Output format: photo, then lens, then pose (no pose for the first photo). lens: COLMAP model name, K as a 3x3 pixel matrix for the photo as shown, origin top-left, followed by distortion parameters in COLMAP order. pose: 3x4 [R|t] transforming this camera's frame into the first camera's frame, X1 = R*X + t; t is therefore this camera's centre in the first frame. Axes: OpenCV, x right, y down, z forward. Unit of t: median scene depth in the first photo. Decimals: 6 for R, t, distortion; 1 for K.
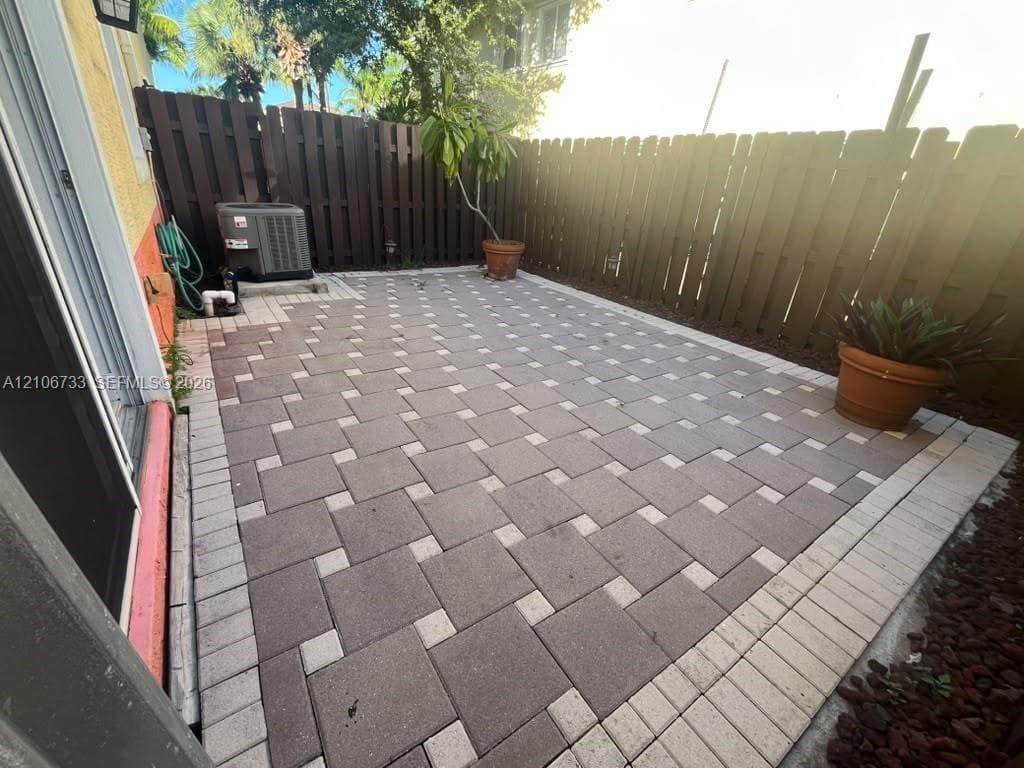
lens RADIAL K [[425.5, 0, 512.0], [0, 425.5, 384.0], [0, 0, 1]] dist [0.001429, 0.000494]
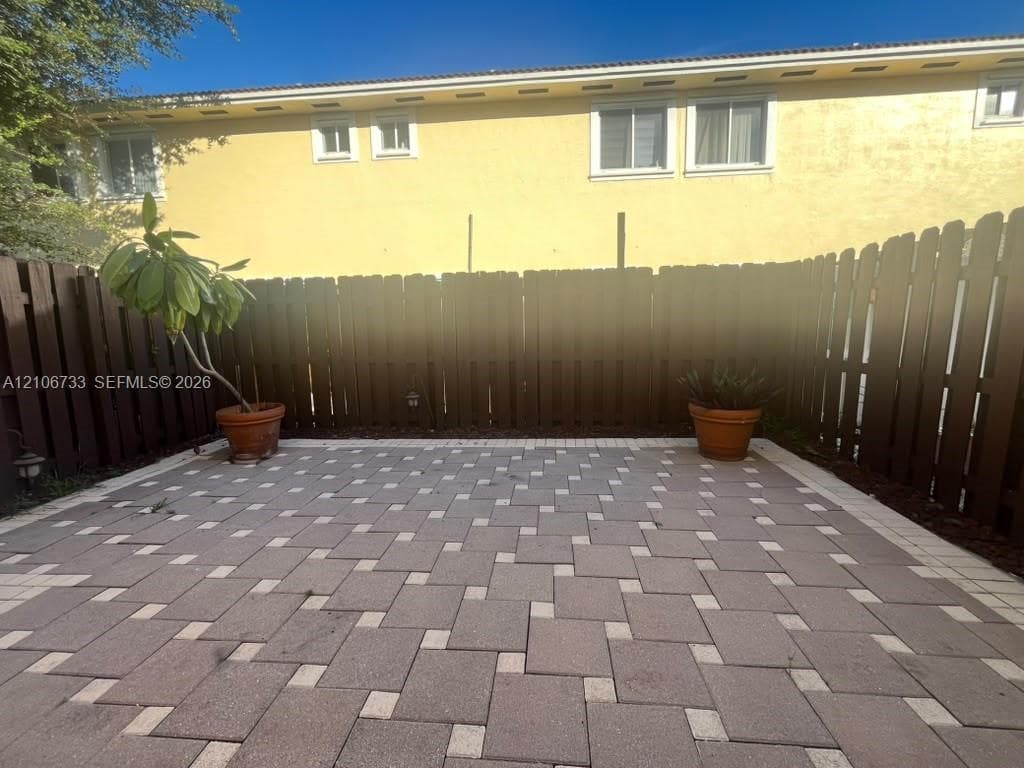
lens RADIAL K [[437.8, 0, 512.0], [0, 437.8, 384.0], [0, 0, 1]] dist [-0.003009, 0.000815]
pose [[0.635200, -0.191781, 0.748159, -0.425273], [0.397219, 0.911869, -0.103500, -0.181927], [-0.662373, 0.362926, 0.655398, 0.327905]]
